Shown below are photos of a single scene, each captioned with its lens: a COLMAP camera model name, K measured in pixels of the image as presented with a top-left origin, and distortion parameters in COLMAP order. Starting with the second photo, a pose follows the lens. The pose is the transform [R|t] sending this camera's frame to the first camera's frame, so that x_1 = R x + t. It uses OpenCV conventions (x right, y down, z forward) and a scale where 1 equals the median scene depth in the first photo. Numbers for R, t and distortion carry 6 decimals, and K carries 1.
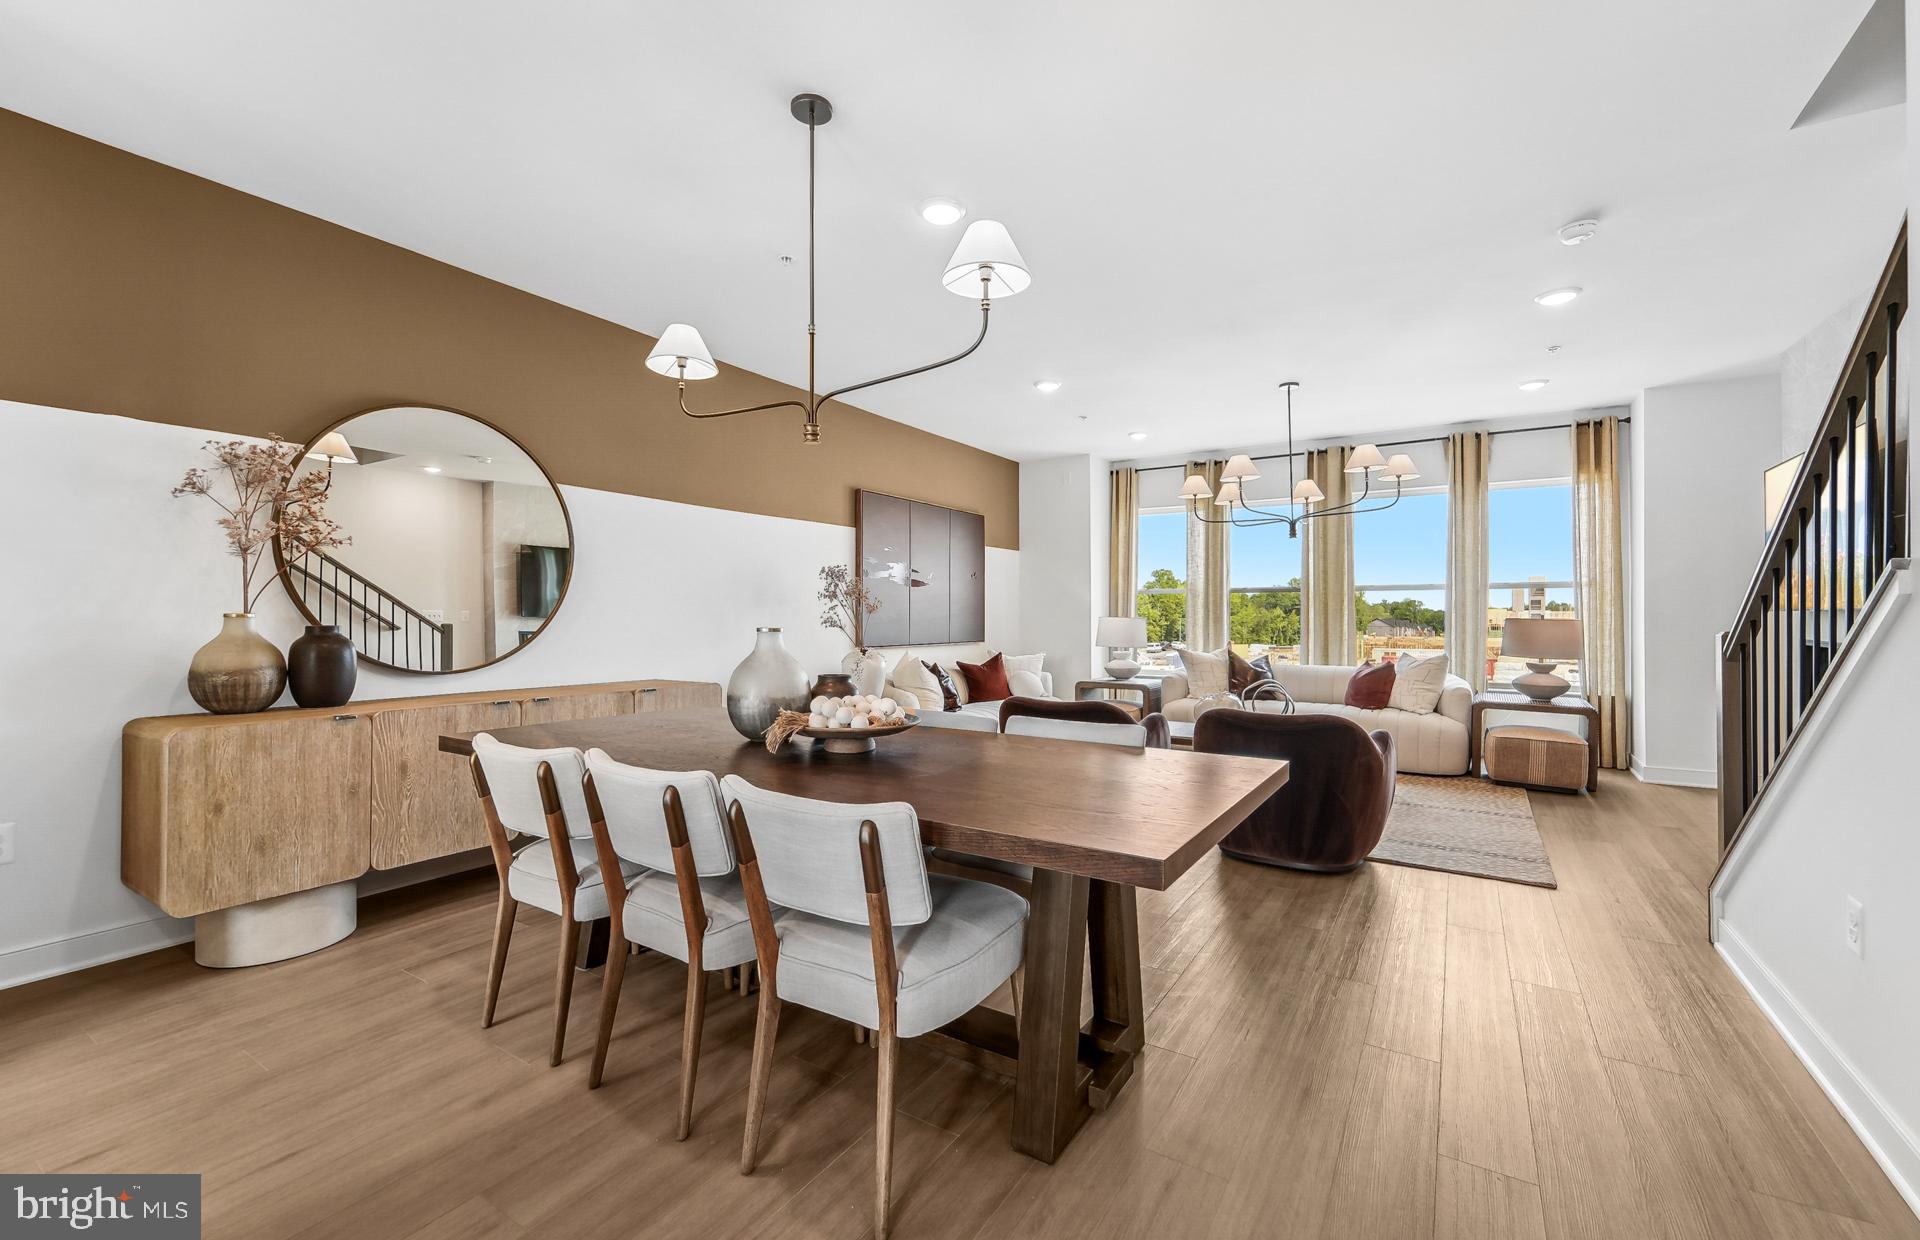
lens RADIAL K [[785.8, 0, 957.7], [0, 785.8, 606.7], [0, 0, 1]] dist [0.006555, -0.001118]
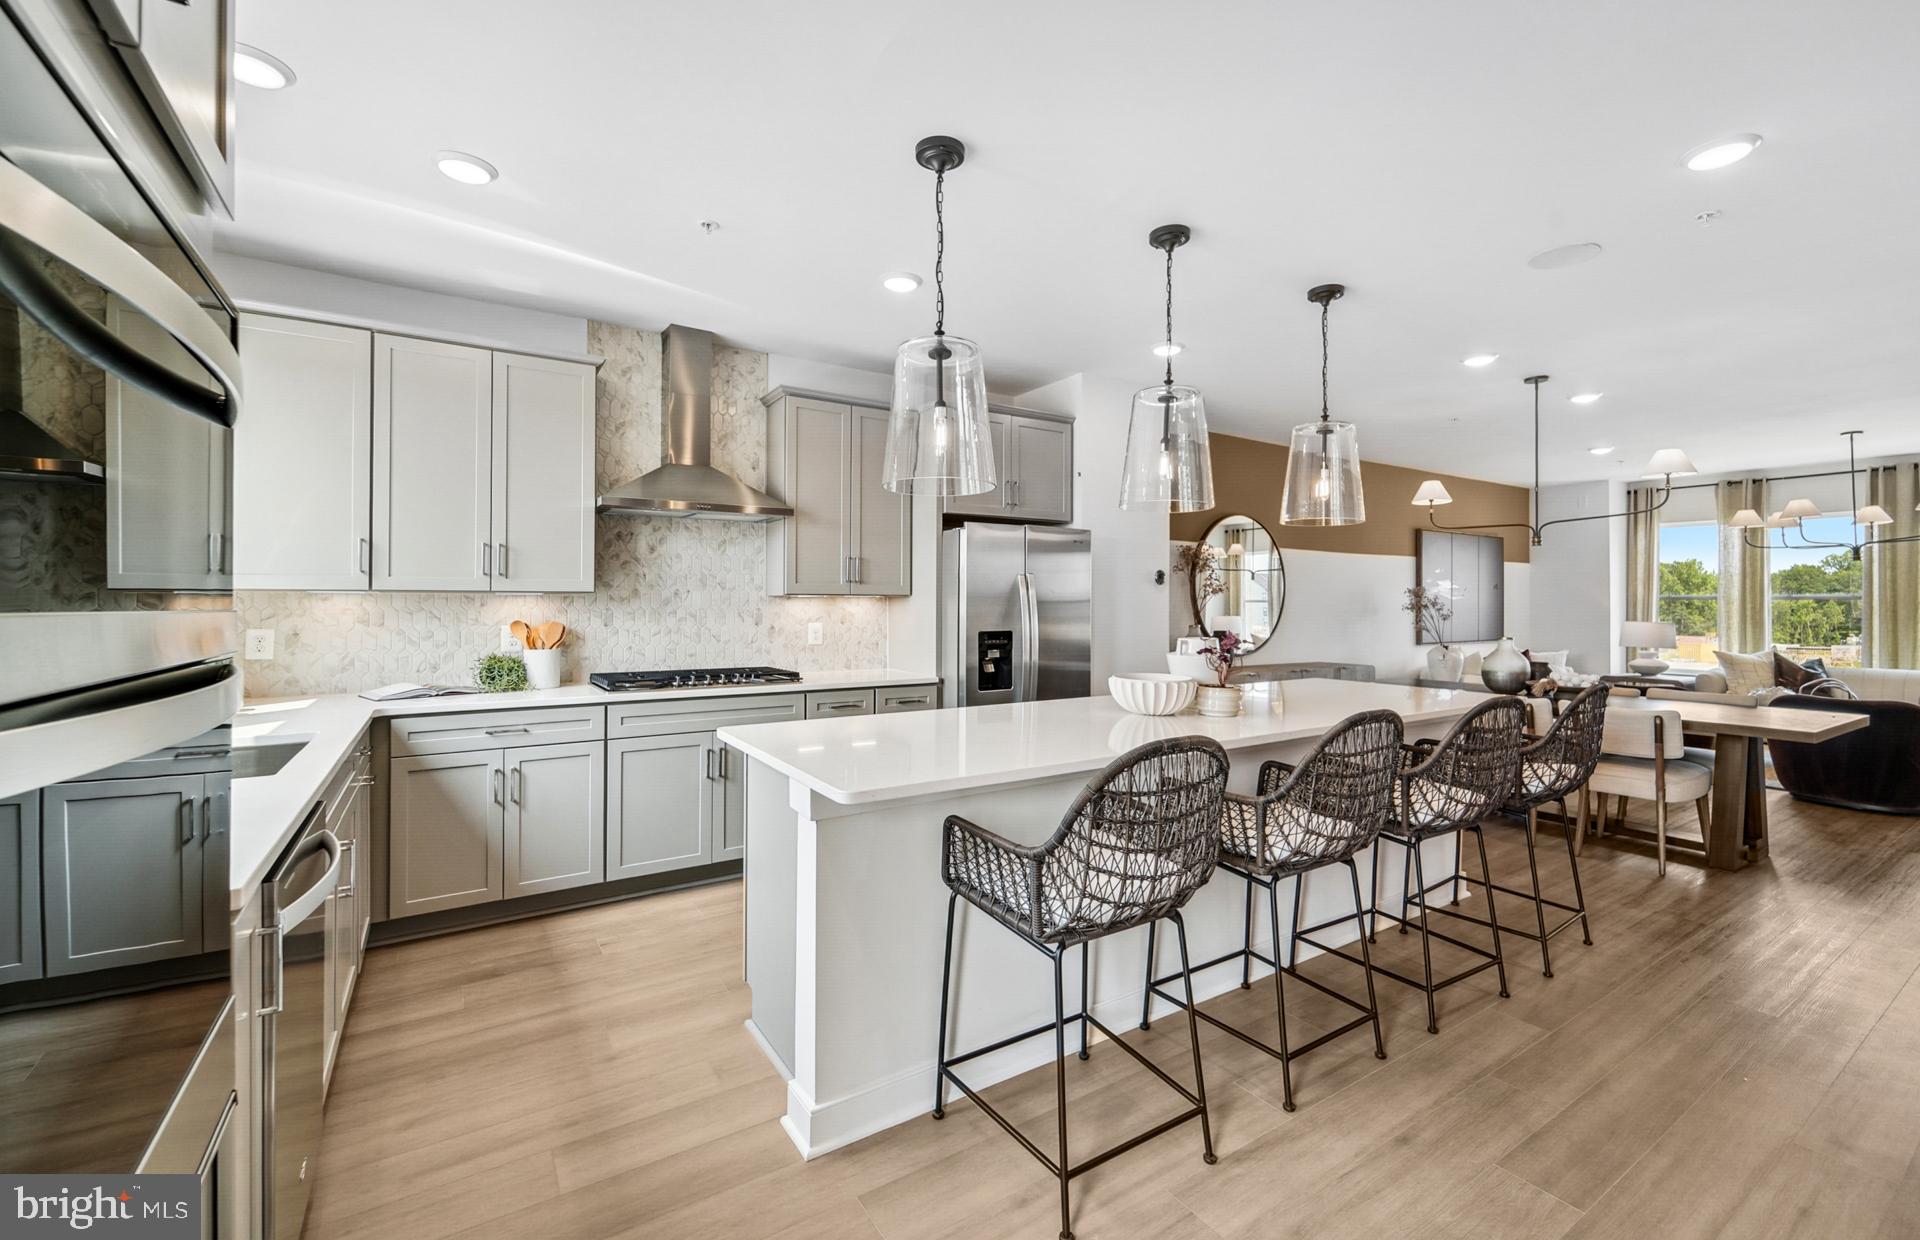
lens RADIAL K [[785.8, 0, 973.5], [0, 785.8, 598.6], [0, 0, 1]] dist [0.006555, -0.001118]
pose [[0.911867, -0.001825, -0.410482, -0.260524], [0.003473, 0.999989, 0.003270, -0.032741], [0.410471, -0.004407, 0.911863, -0.554143]]
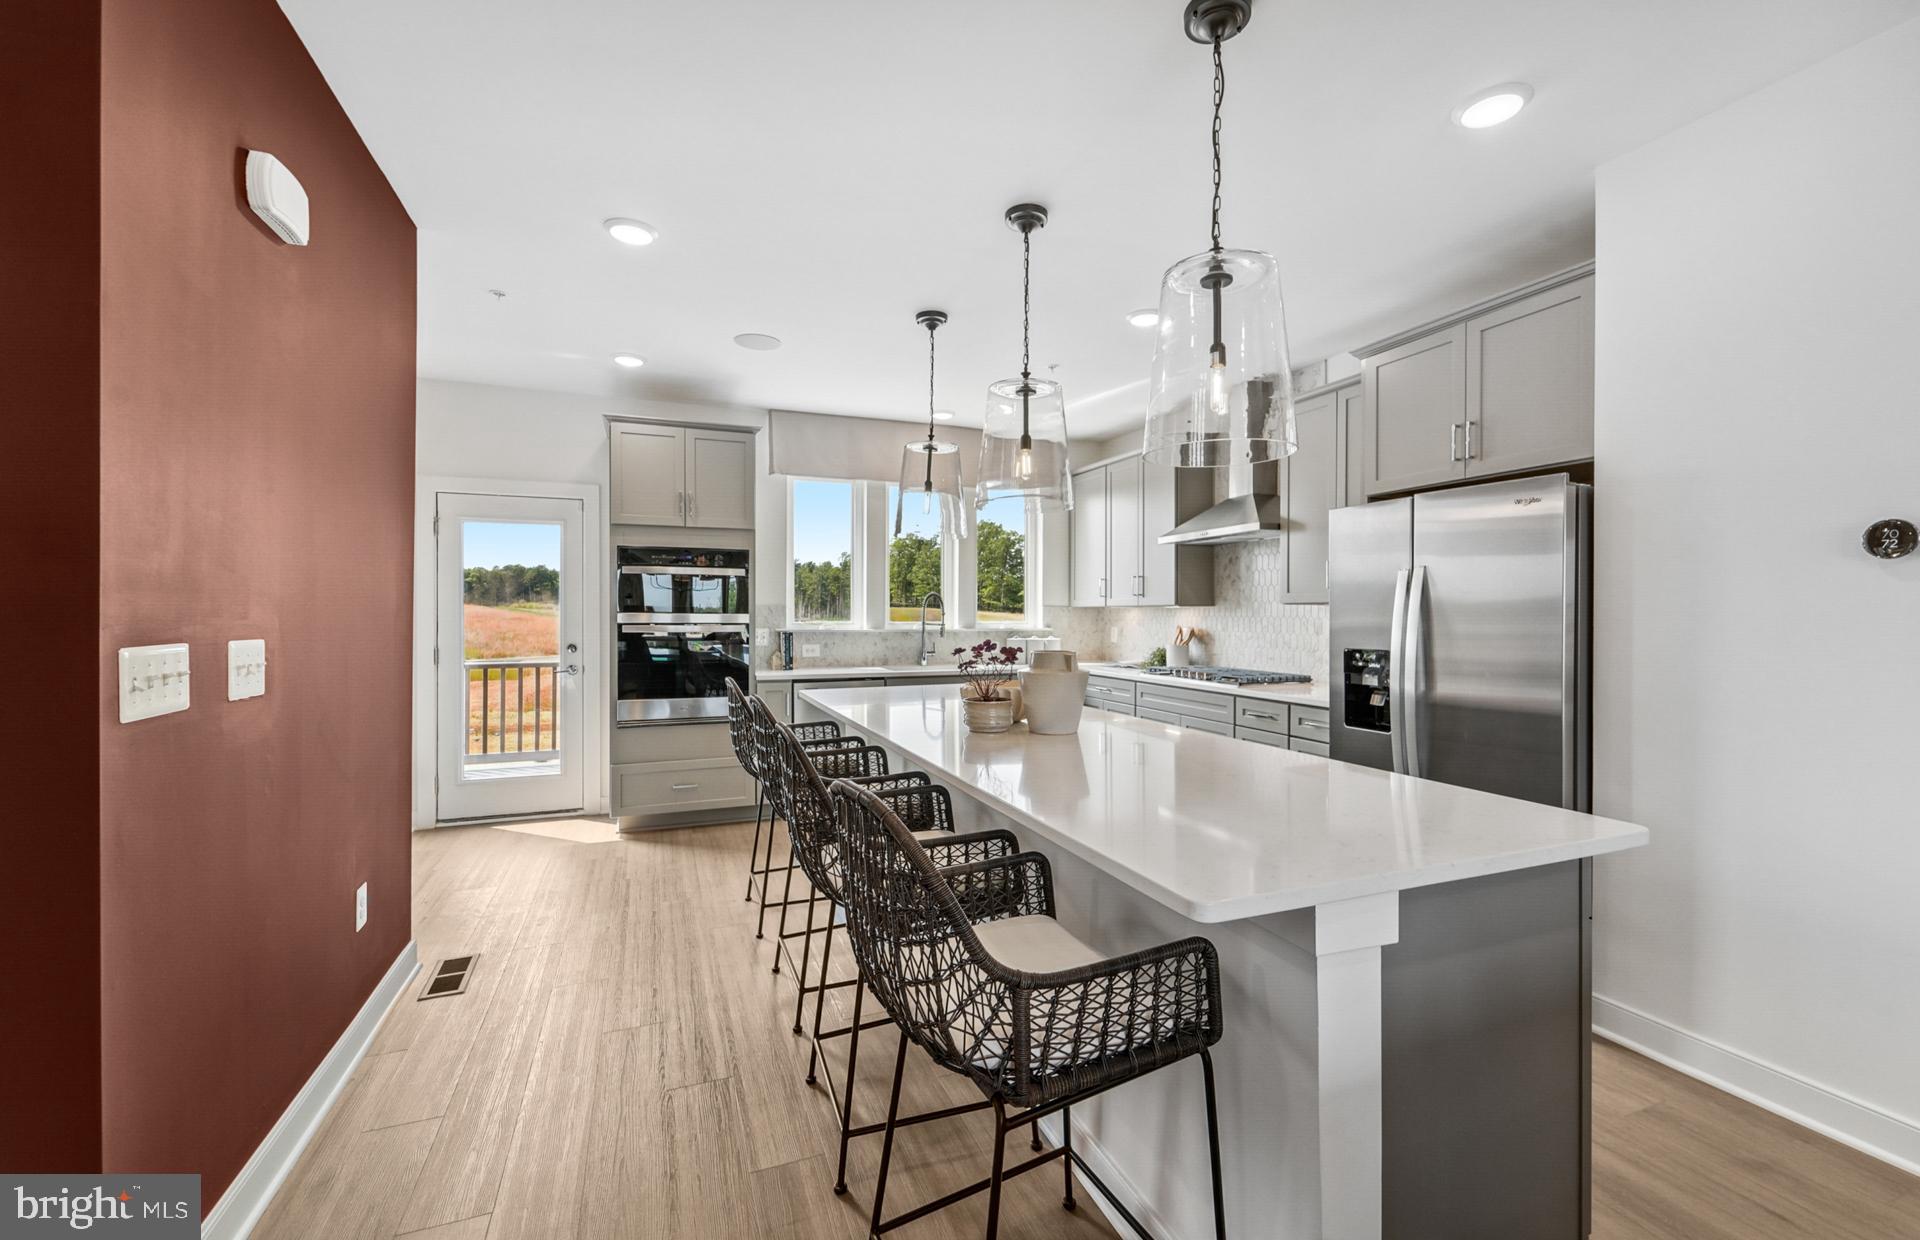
lens RADIAL K [[785.8, 0, 975.4], [0, 785.8, 615.4], [0, 0, 1]] dist [0.006555, -0.001118]
pose [[-0.577582, -0.003473, -0.816325, 0.038332], [0.003167, 0.999974, -0.006495, -0.021412], [0.816326, -0.006337, -0.577556, 0.169899]]
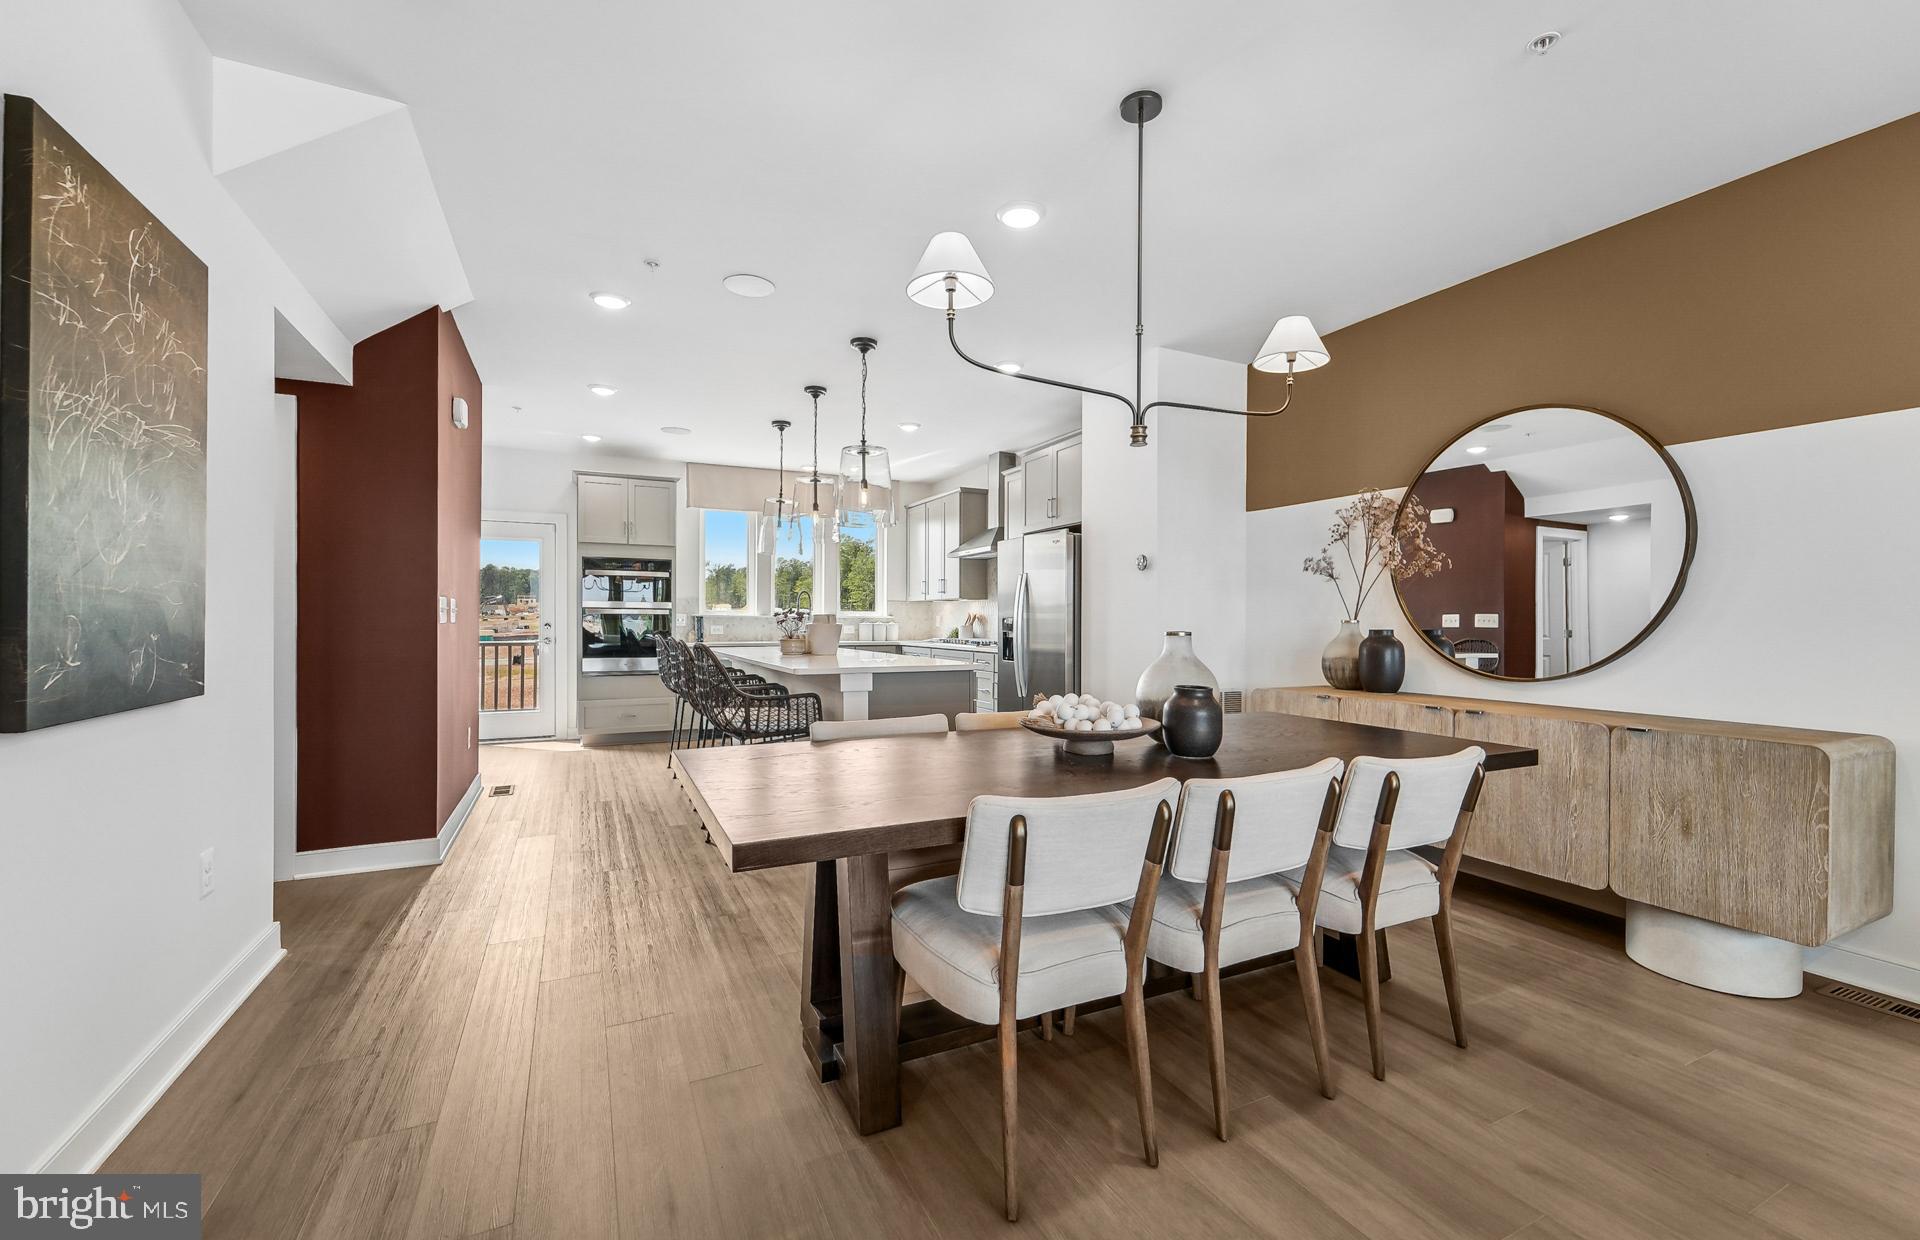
lens RADIAL K [[785.8, 0, 965.2], [0, 785.8, 625.9], [0, 0, 1]] dist [0.006555, -0.001118]
pose [[-0.522655, -0.000110, -0.852544, 0.306347], [0.001955, 0.999997, -0.001328, 0.009138], [0.852542, -0.002361, -0.522654, 0.527817]]
